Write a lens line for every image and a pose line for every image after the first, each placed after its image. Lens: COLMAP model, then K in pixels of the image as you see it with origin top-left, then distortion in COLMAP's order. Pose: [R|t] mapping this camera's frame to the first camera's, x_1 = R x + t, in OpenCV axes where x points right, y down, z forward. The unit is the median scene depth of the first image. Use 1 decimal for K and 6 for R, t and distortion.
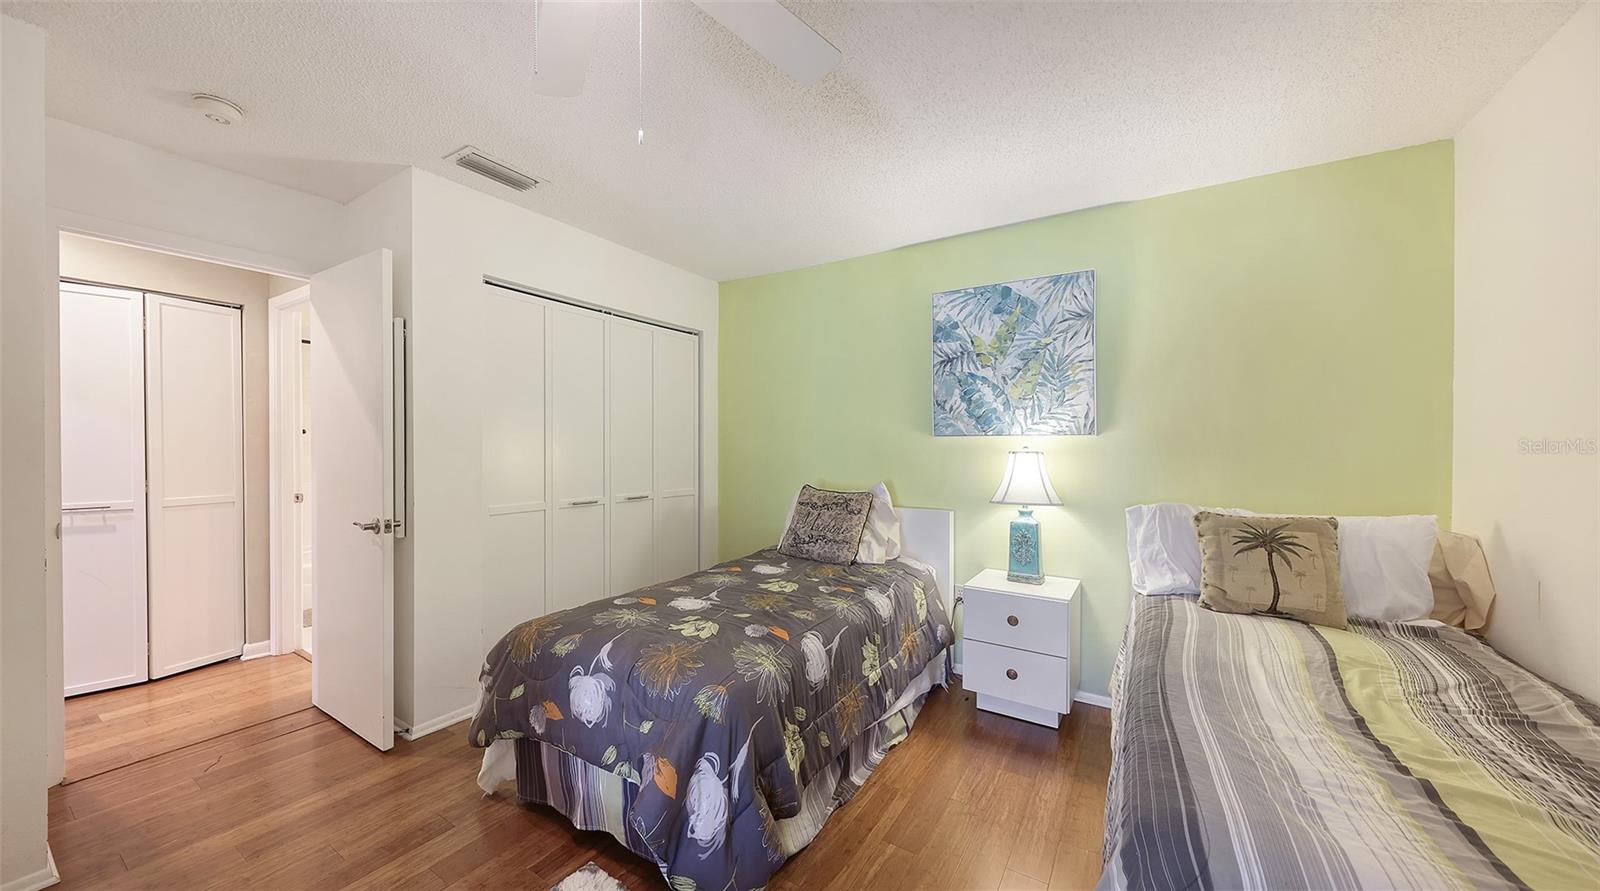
lens RADIAL K [[554.7, 0, 797.4], [0, 554.7, 453.1], [0, 0, 1]] dist [0.003317, -0.000574]
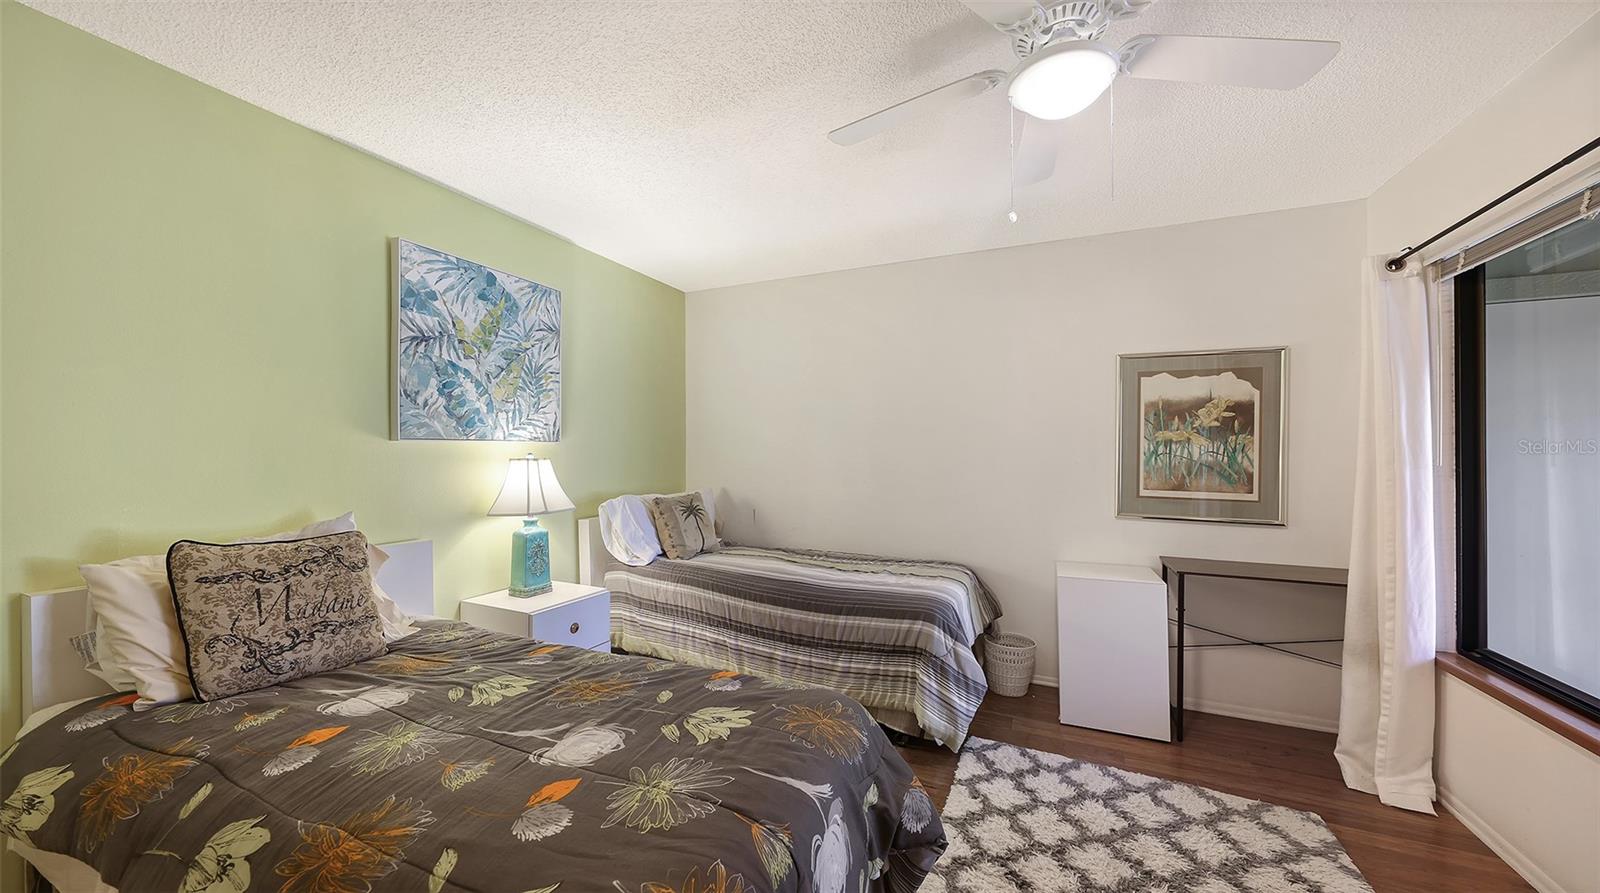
lens RADIAL K [[554.7, 0, 795.9], [0, 554.7, 445.1], [0, 0, 1]] dist [0.003317, -0.000574]
pose [[-0.136205, 0.006367, 0.990660, -0.568144], [0.011226, 0.999925, -0.004883, -0.014732], [-0.990617, 0.010456, -0.136267, 0.641214]]
